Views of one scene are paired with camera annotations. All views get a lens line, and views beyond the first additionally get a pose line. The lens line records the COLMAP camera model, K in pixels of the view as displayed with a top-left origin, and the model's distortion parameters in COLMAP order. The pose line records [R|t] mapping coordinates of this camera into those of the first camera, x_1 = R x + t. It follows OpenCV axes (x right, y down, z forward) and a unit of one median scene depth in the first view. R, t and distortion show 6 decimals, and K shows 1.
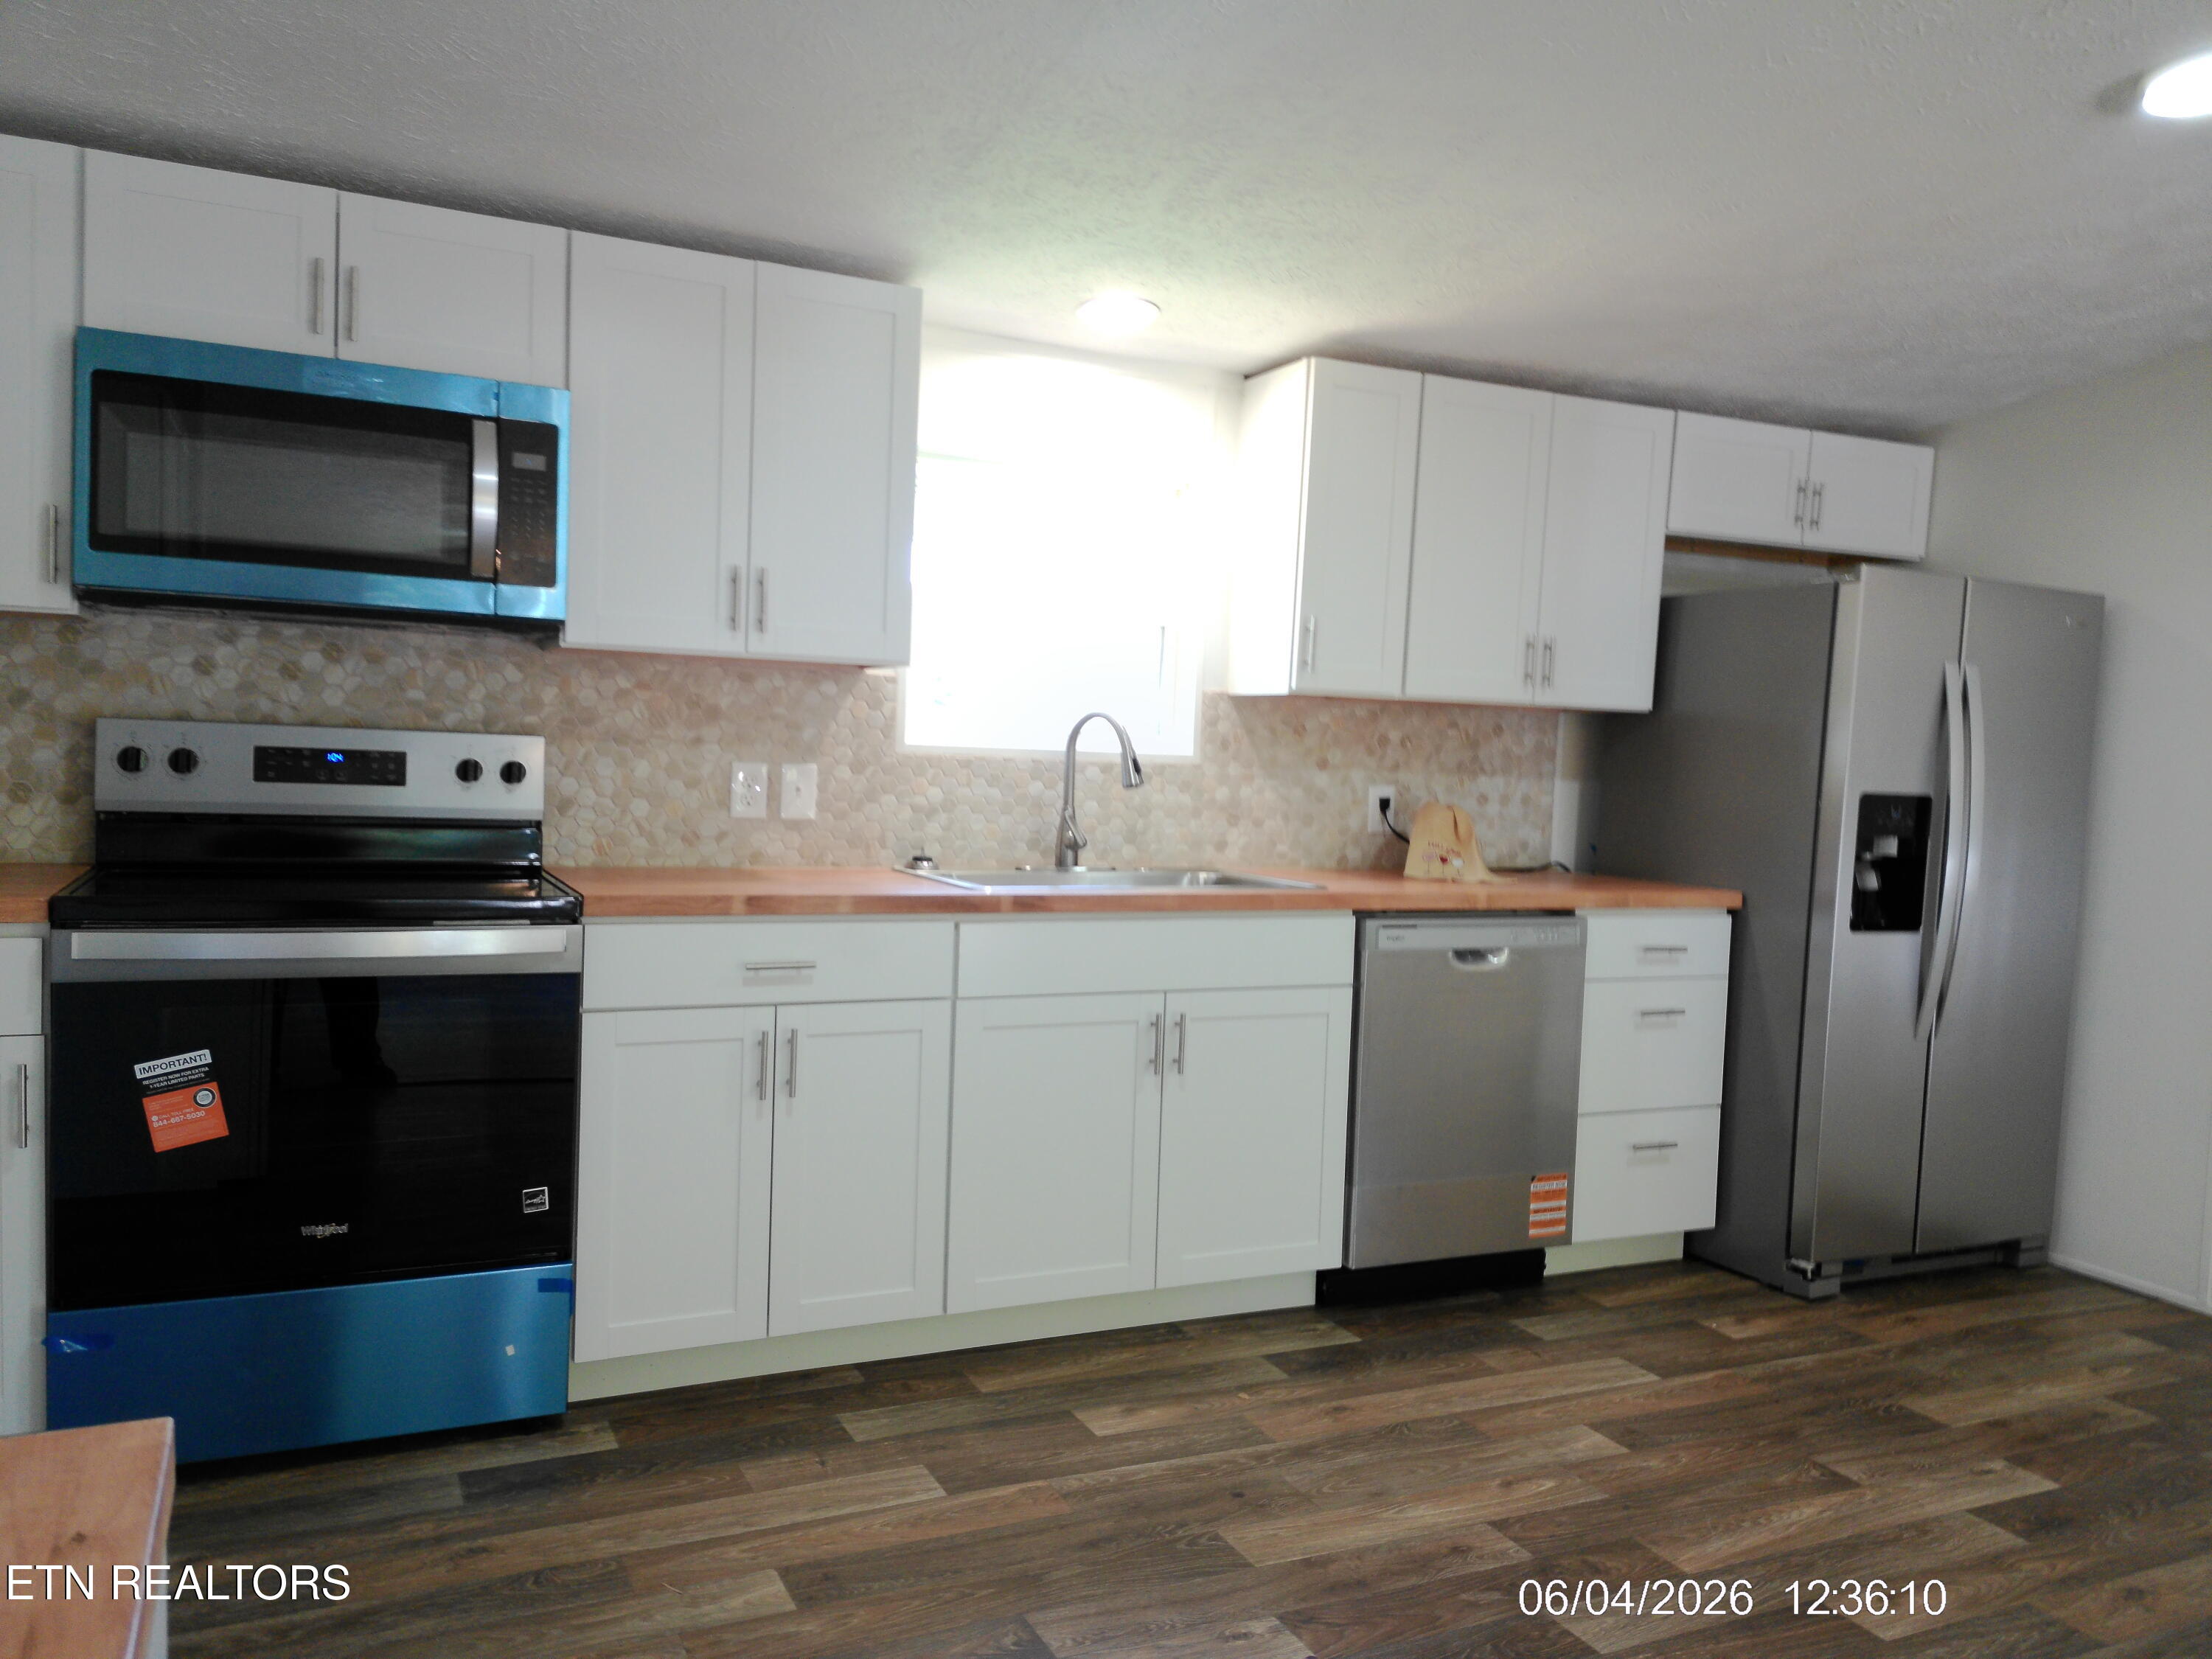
lens RADIAL K [[1691.4, 0, 1106.5], [0, 1691.4, 884.9], [0, 0, 1]] dist [0.051694, -0.109436]
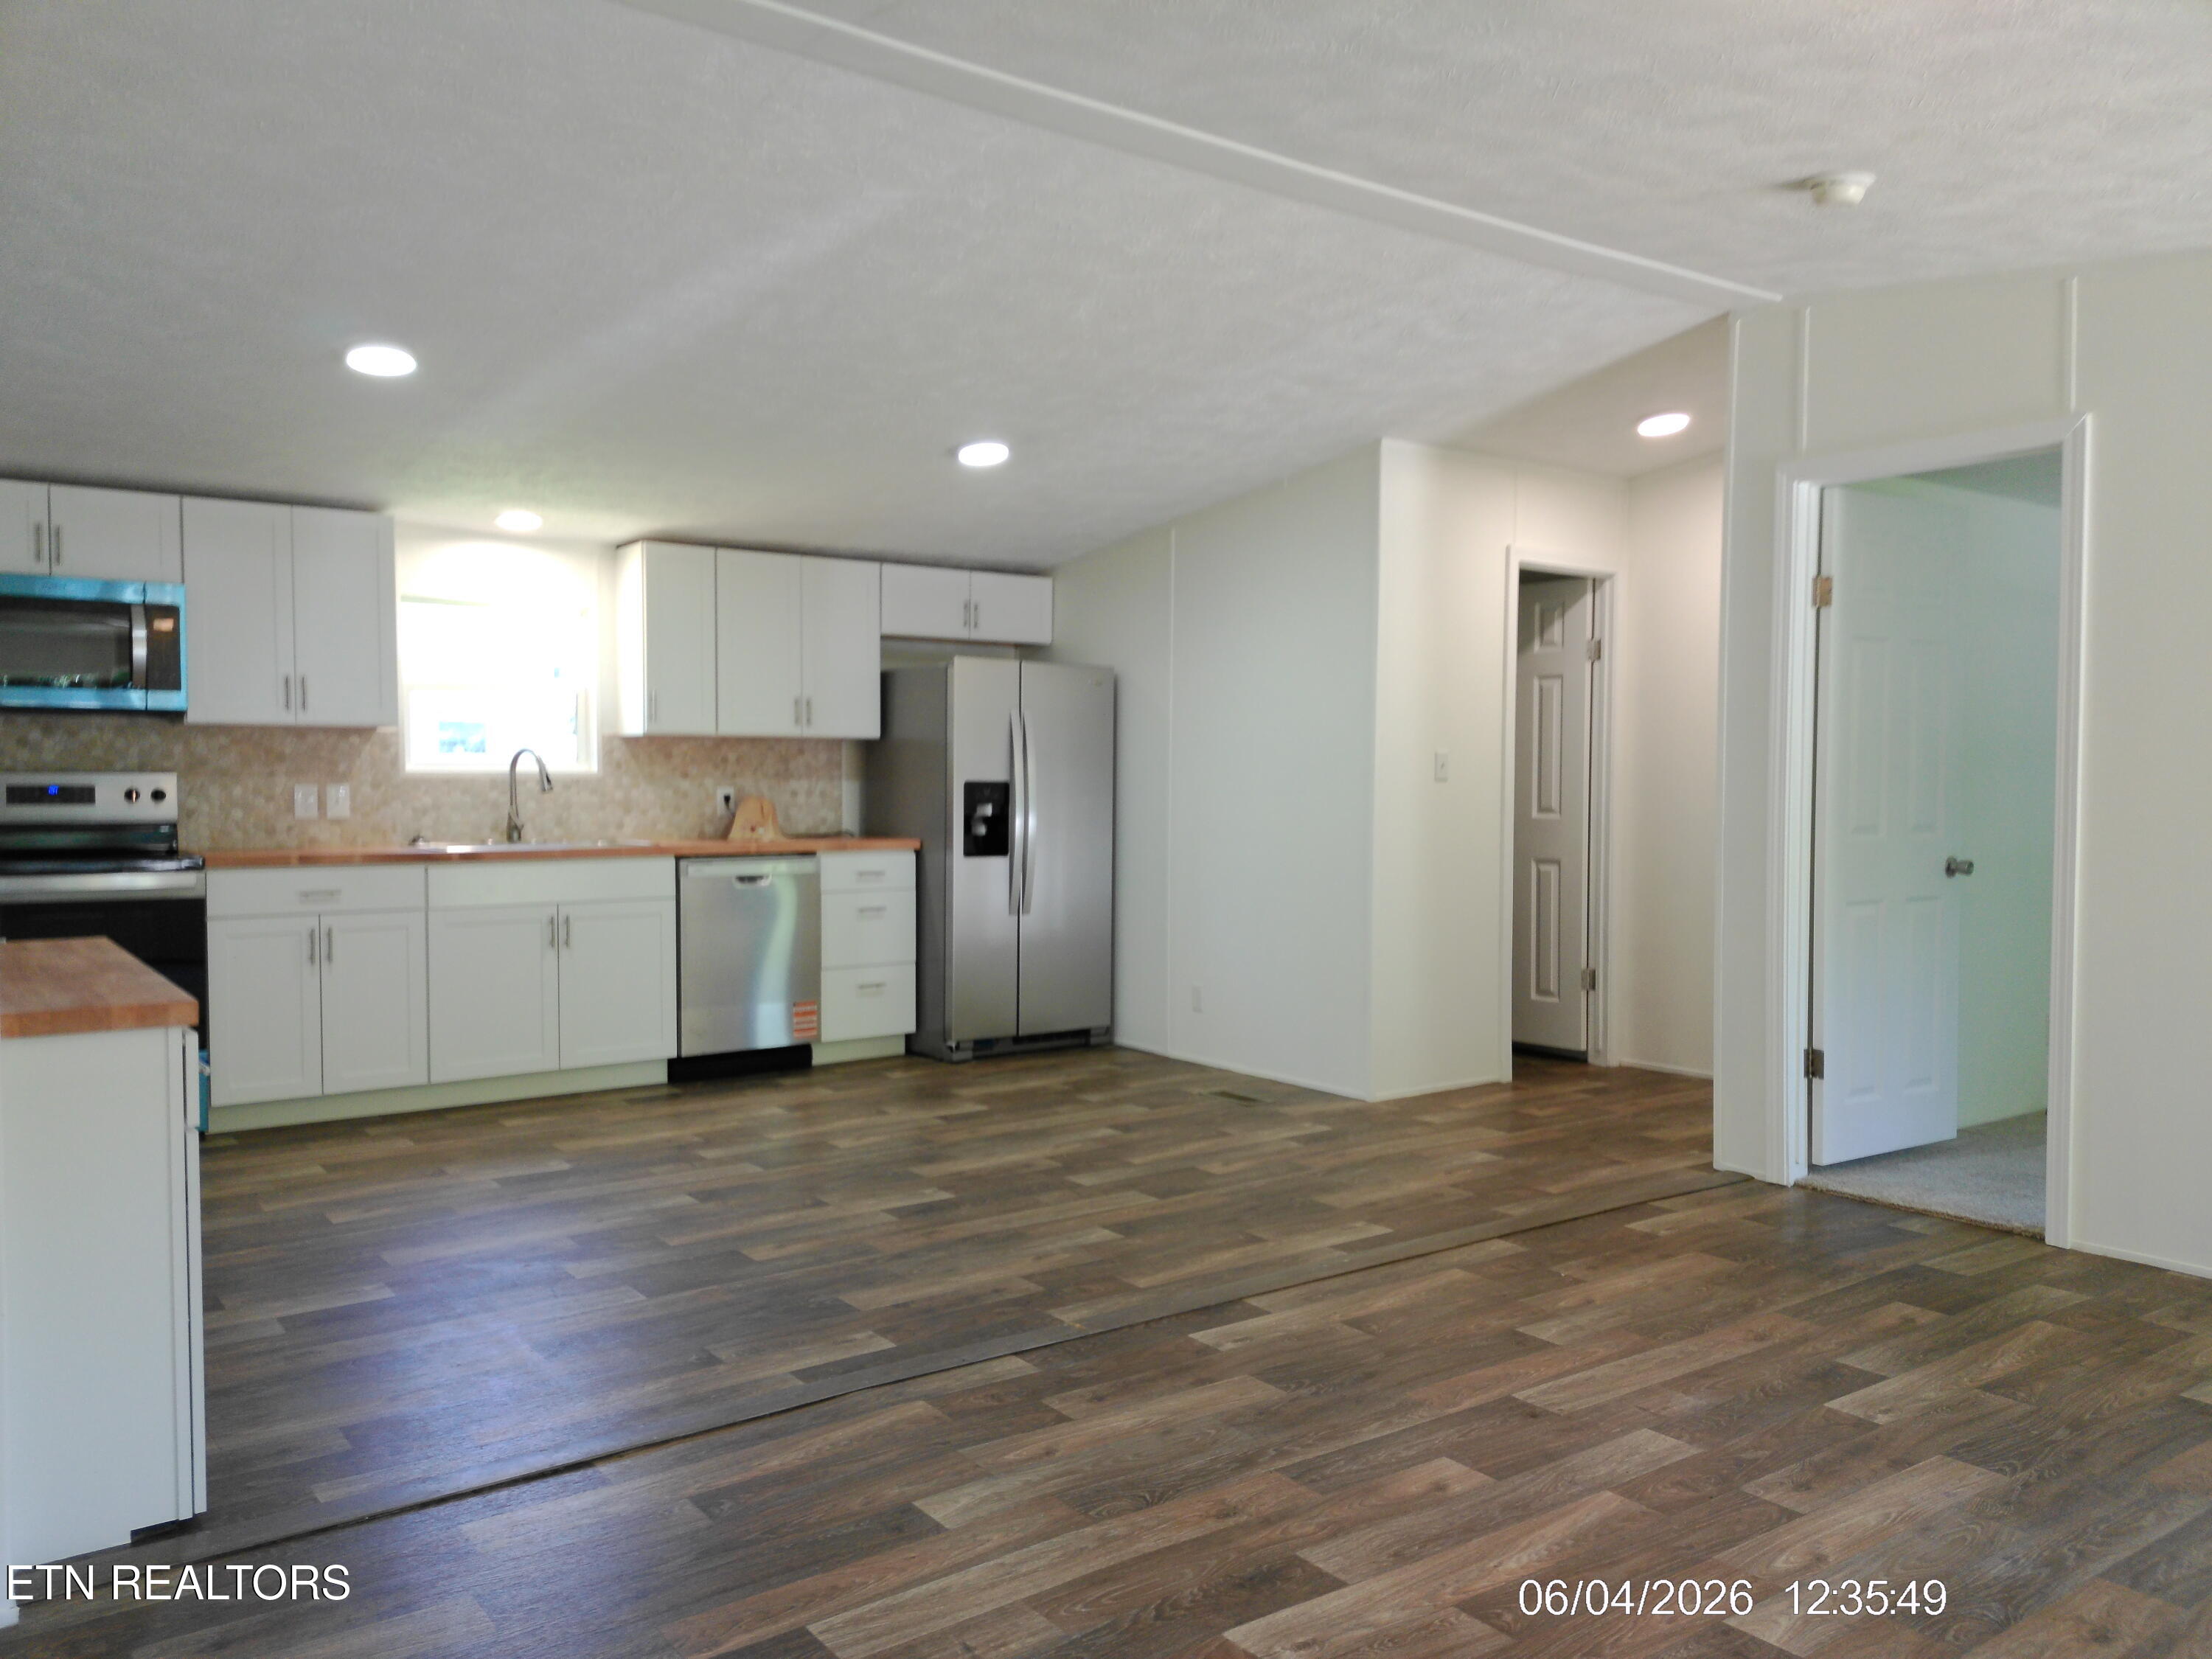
lens RADIAL K [[1691.4, 0, 1106.5], [0, 1691.4, 884.9], [0, 0, 1]] dist [0.051694, -0.109436]
pose [[0.980480, -0.046801, 0.190966, 0.237355], [0.048893, 0.998784, -0.006257, 0.074803], [-0.190441, 0.015472, 0.981577, -0.795680]]
